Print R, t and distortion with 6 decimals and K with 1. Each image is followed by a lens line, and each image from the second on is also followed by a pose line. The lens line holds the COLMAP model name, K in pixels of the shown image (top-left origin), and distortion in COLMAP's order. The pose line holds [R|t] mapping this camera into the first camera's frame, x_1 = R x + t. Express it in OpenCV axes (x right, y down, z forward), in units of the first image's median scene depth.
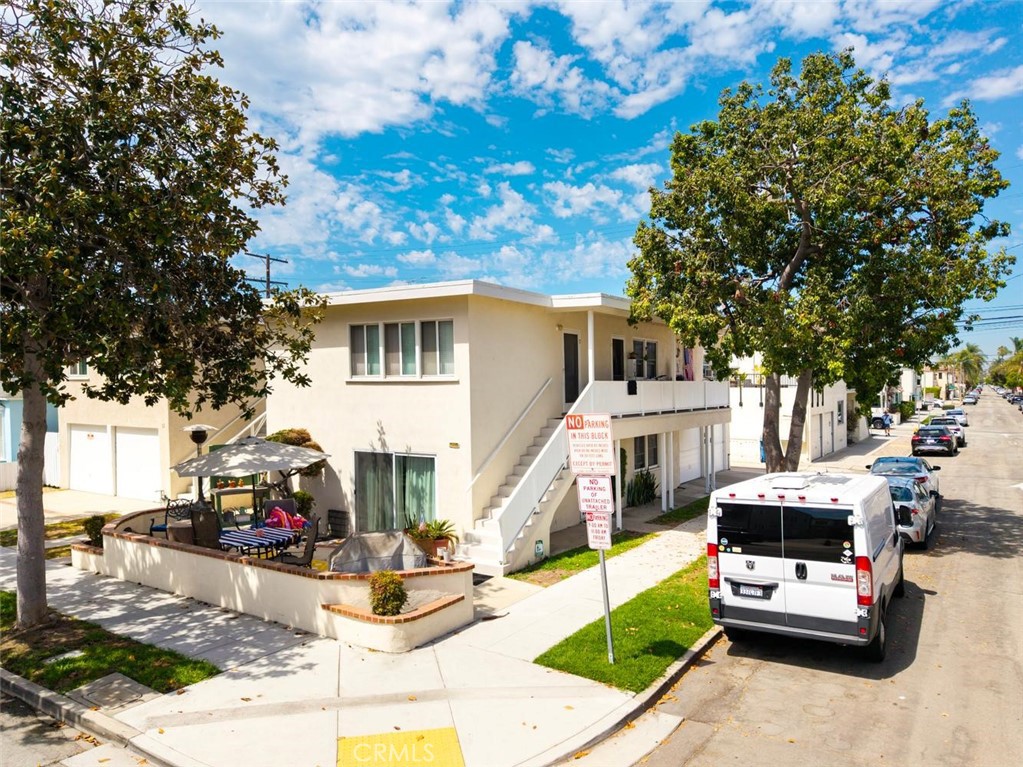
lens RADIAL K [[734.7, 0, 511.5], [0, 734.7, 383.5], [0, 0, 1]] dist [0.010187, -0.004506]
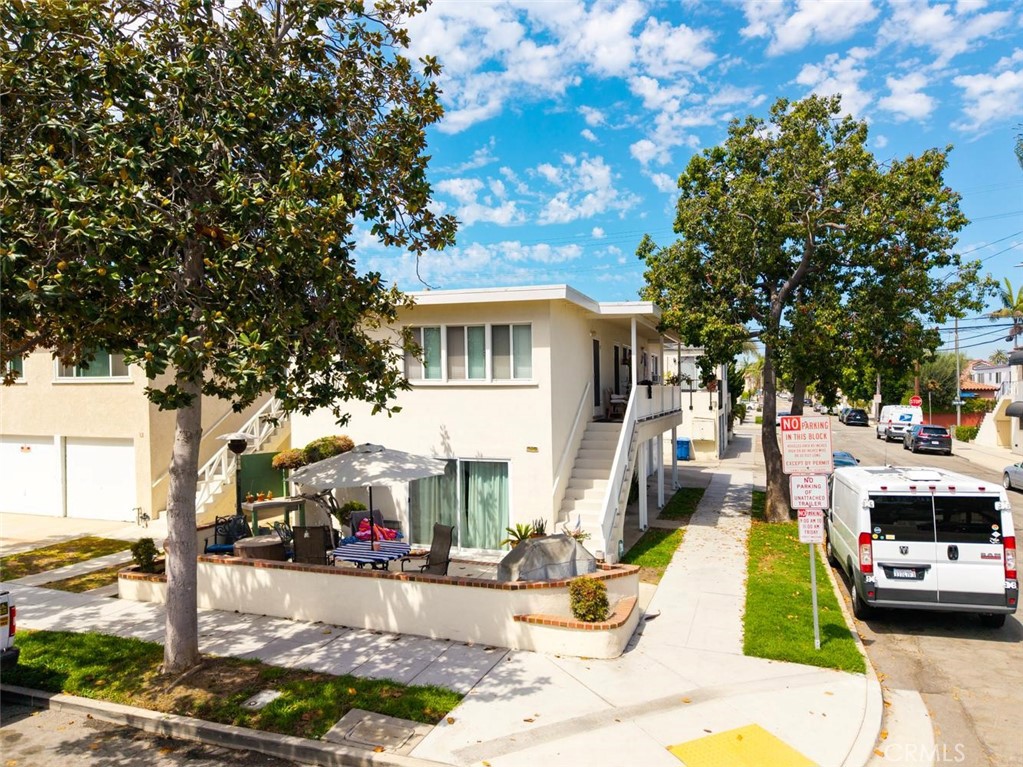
lens RADIAL K [[713.8, 0, 518.2], [0, 713.8, 386.3], [0, 0, 1]] dist [0.006389, -0.000829]
pose [[0.967924, 0.001019, 0.251240, -0.492863], [-0.000181, 0.999994, -0.003357, 0.002179], [-0.251242, 0.003203, 0.967919, 0.092946]]
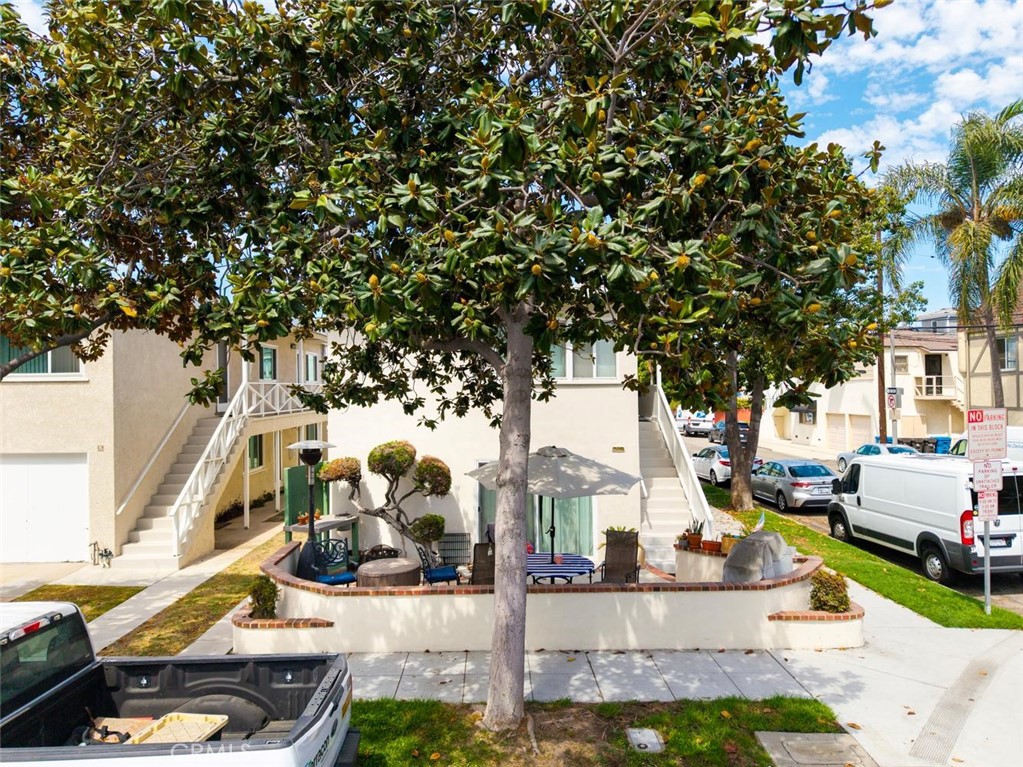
lens RADIAL K [[714.1, 0, 513.8], [0, 714.1, 361.6], [0, 0, 1]] dist [0.001787, -0.000642]
pose [[0.815771, 0.021277, 0.577983, -1.080651], [0.002764, 0.999168, -0.040682, 0.007487], [-0.578368, 0.034785, 0.815034, 0.429228]]
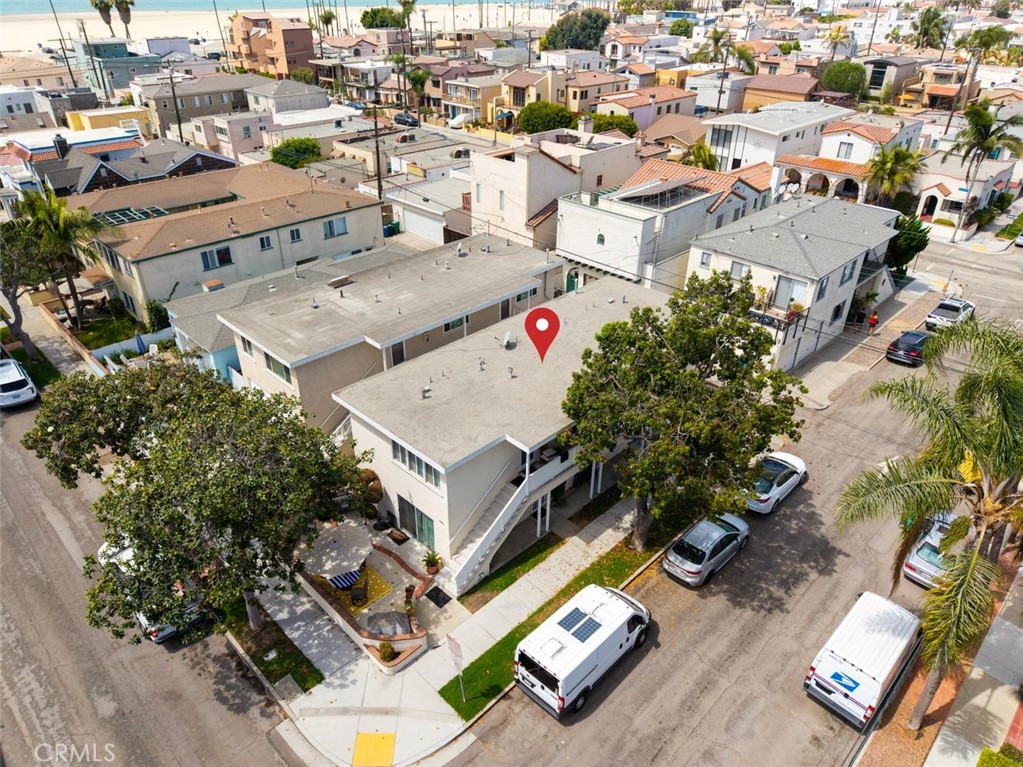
lens RADIAL K [[681.8, 0, 511.5], [0, 681.8, 383.5], [0, 0, 1]] dist [0.006610, 0.000855]
pose [[0.978444, 0.113600, -0.172458, 0.528618], [-0.009047, 0.857883, 0.513766, -1.645317], [0.206313, -0.501131, 0.840418, -0.388062]]
